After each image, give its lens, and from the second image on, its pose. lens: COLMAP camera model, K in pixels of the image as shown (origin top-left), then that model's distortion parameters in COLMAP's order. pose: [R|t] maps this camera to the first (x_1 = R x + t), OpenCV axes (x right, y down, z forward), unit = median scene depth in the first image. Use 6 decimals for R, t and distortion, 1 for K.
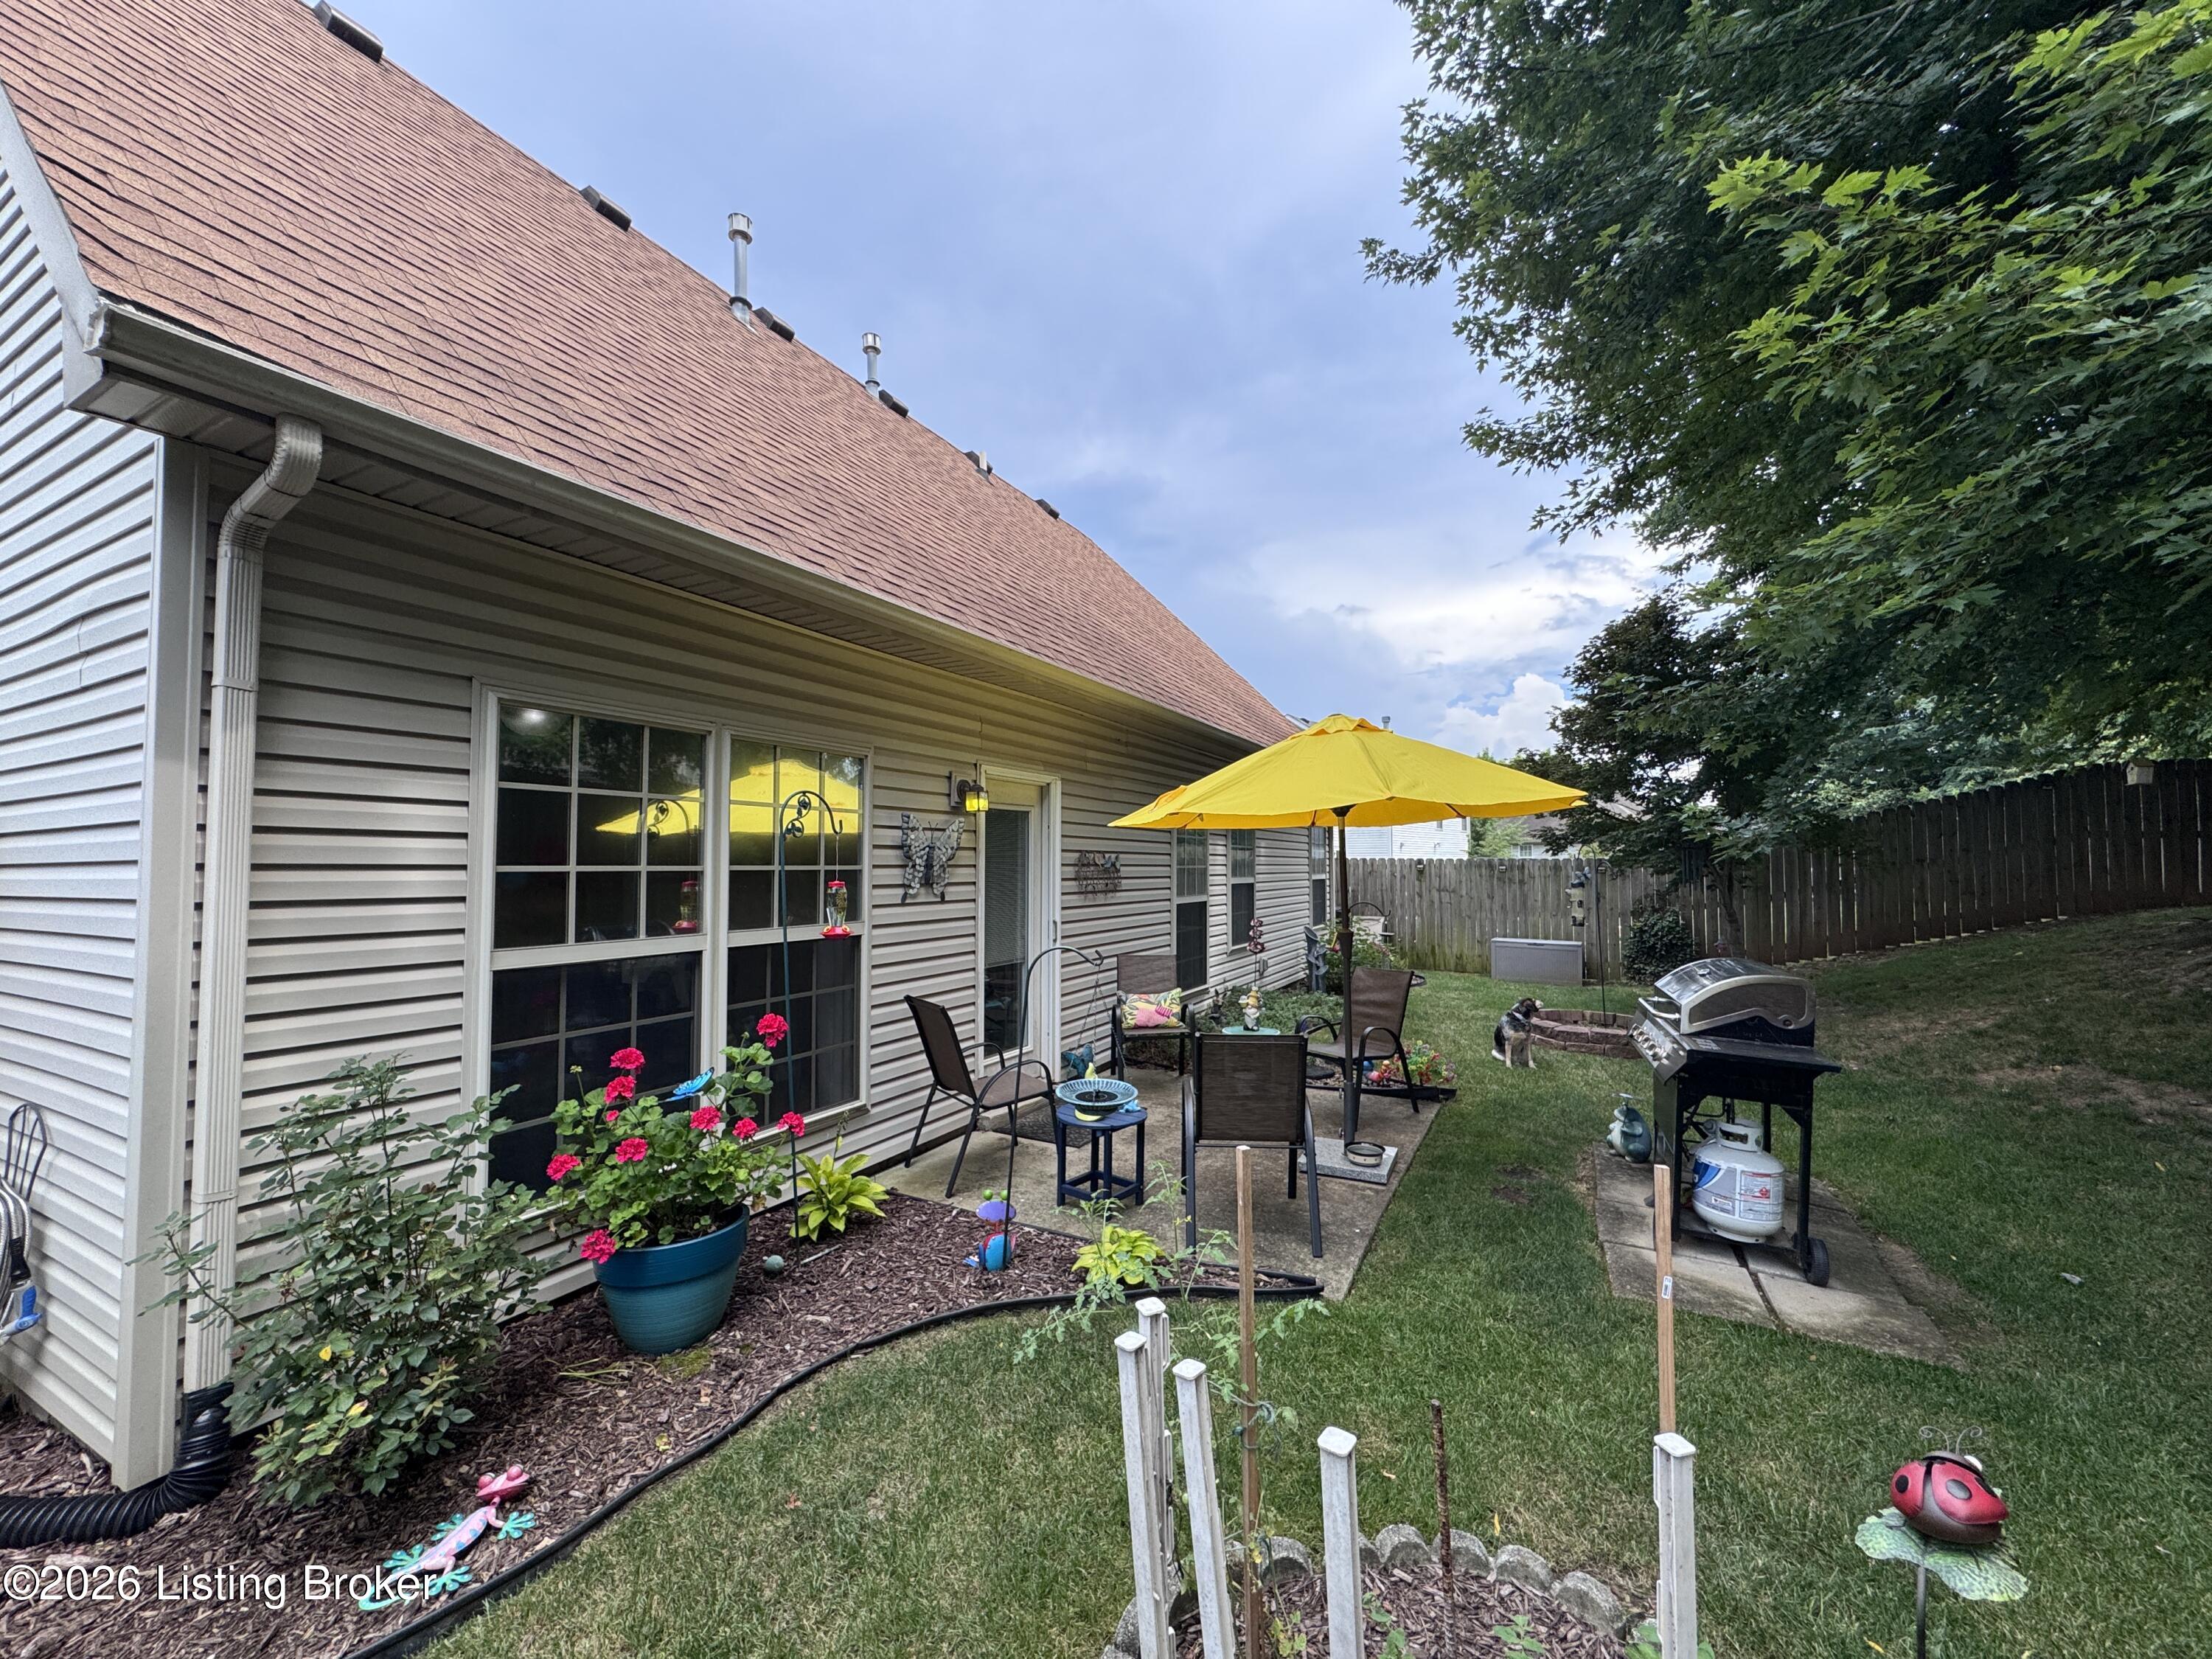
lens RADIAL K [[886.7, 0, 1102.3], [0, 886.7, 835.3], [0, 0, 1]] dist [-0.001655, -0.000286]
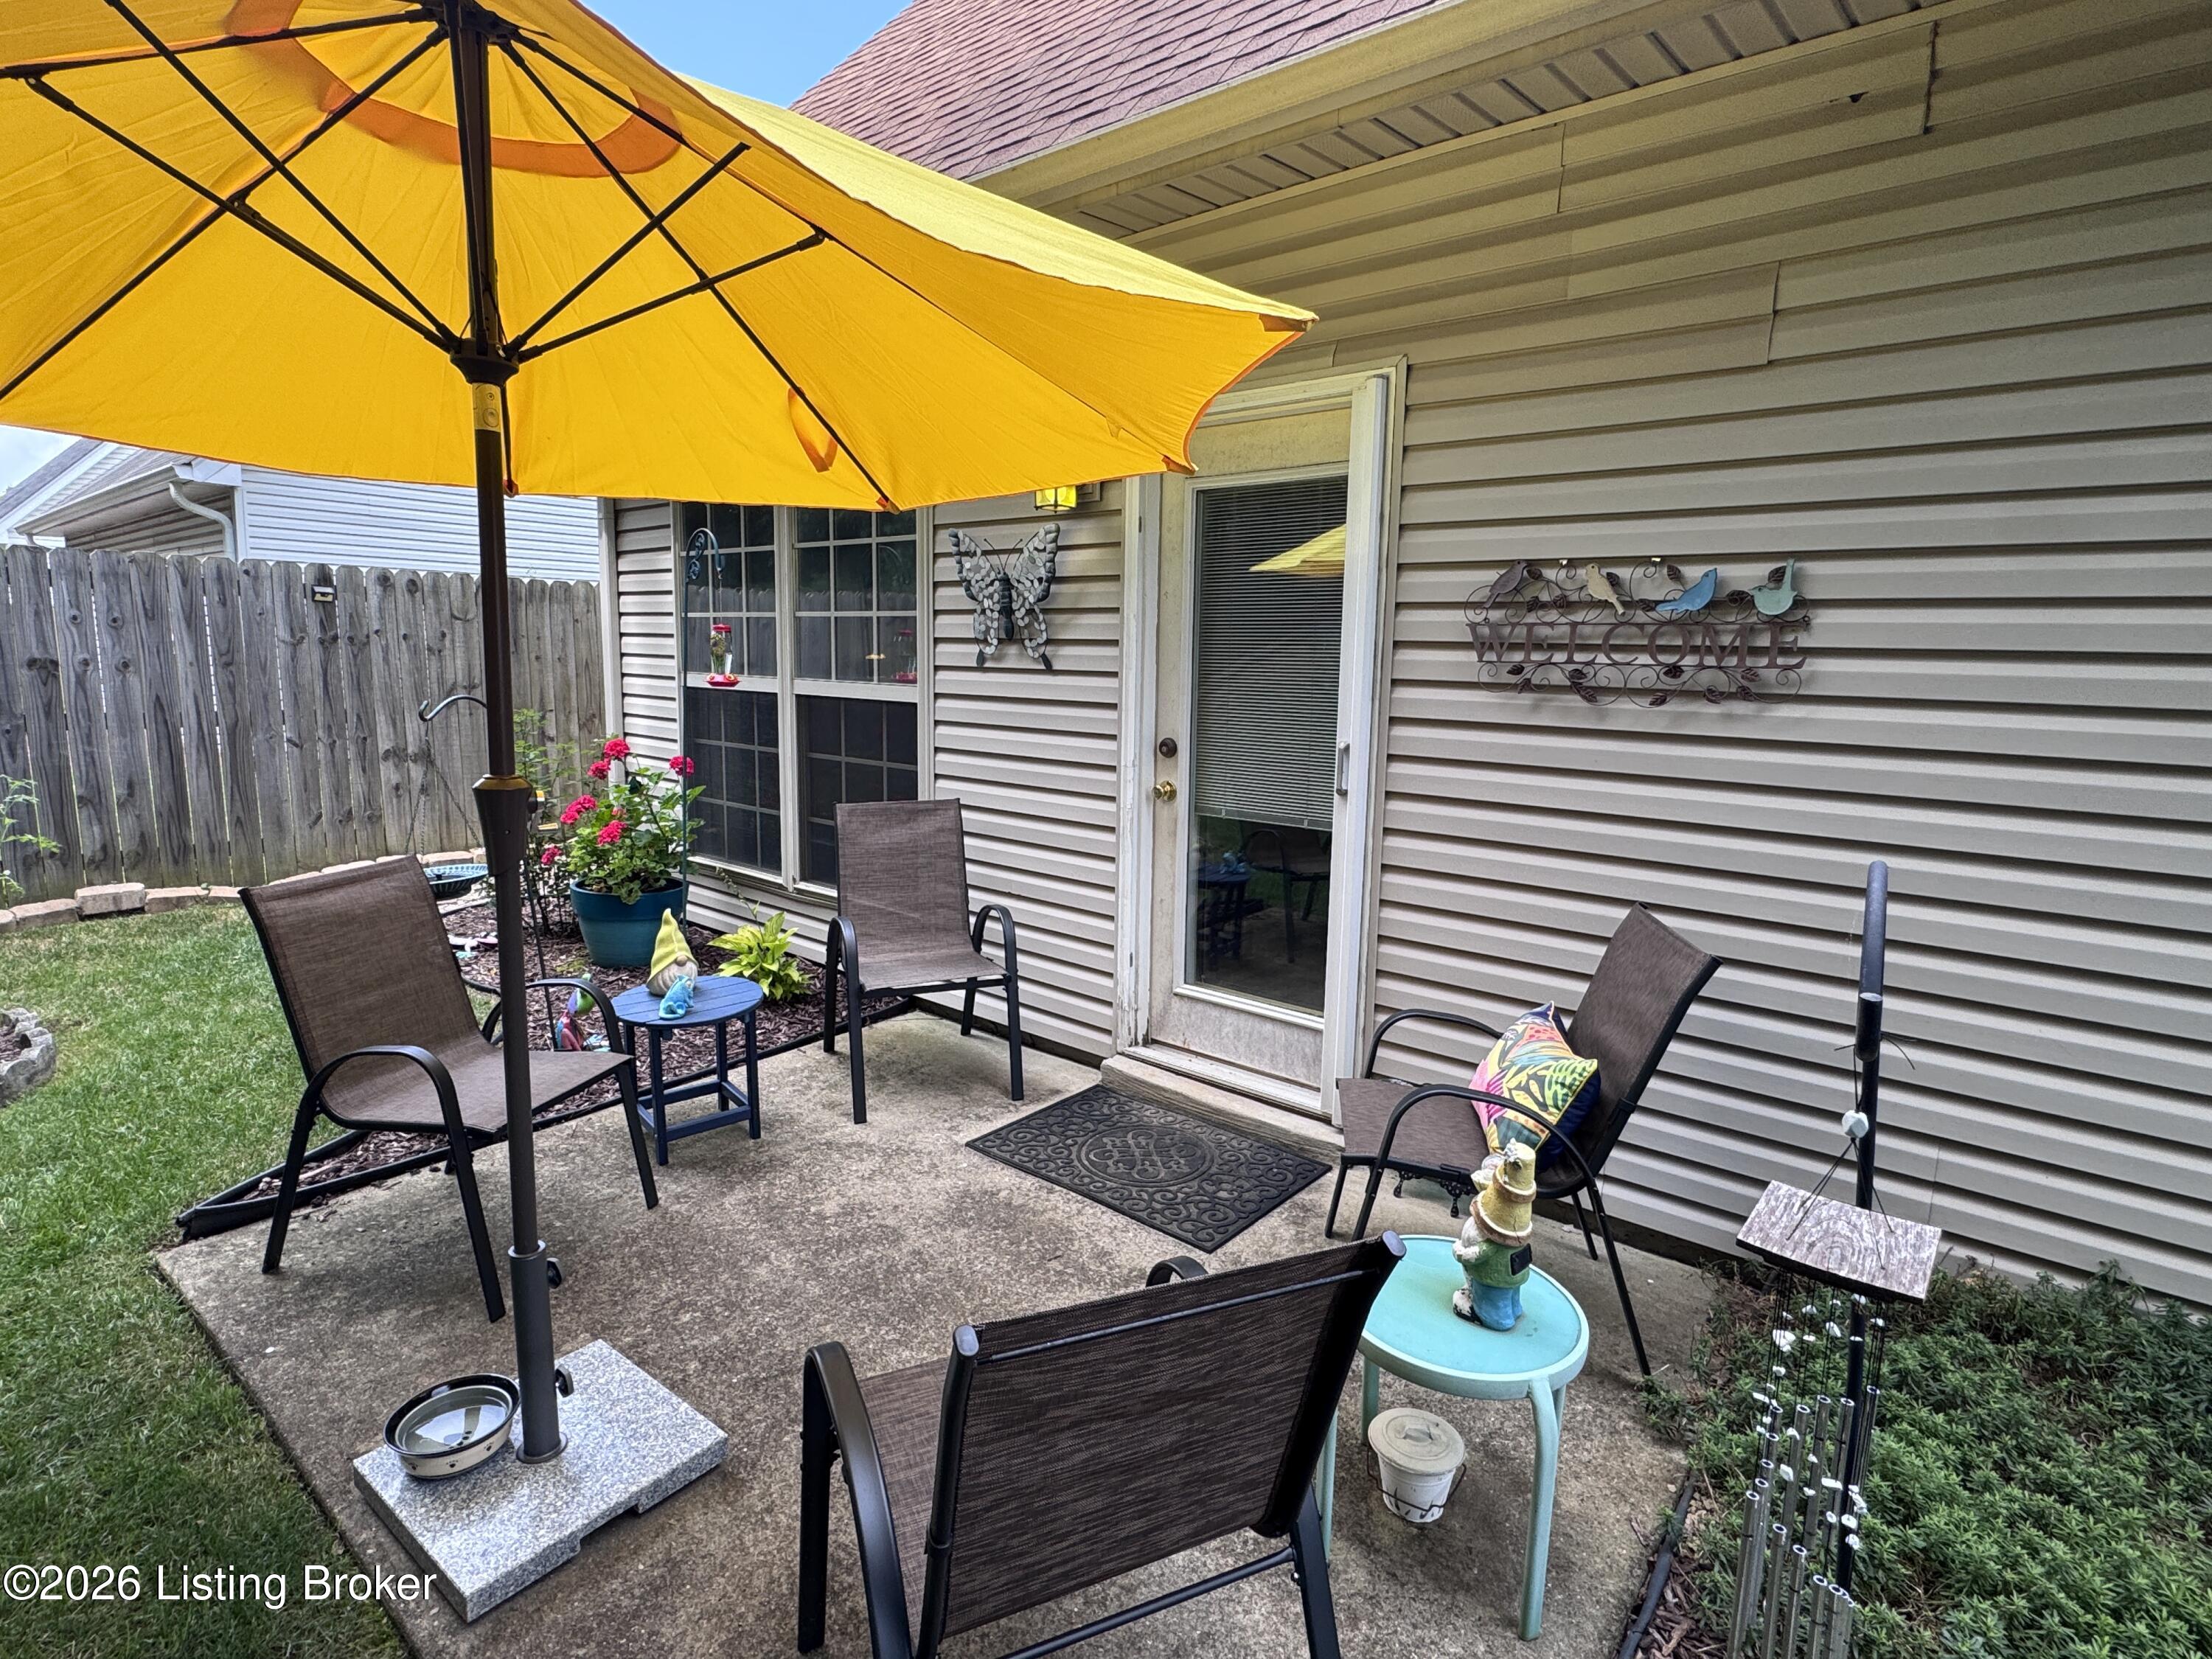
lens RADIAL K [[1108.8, 0, 1116.7], [0, 1108.8, 797.5], [0, 0, 1]] dist [-0.004327, -0.000419]
pose [[-0.205561, 0.145786, -0.967725, 0.586411], [0.026732, 0.989310, 0.143359, 0.056537], [0.978279, 0.003600, -0.207260, 1.279063]]
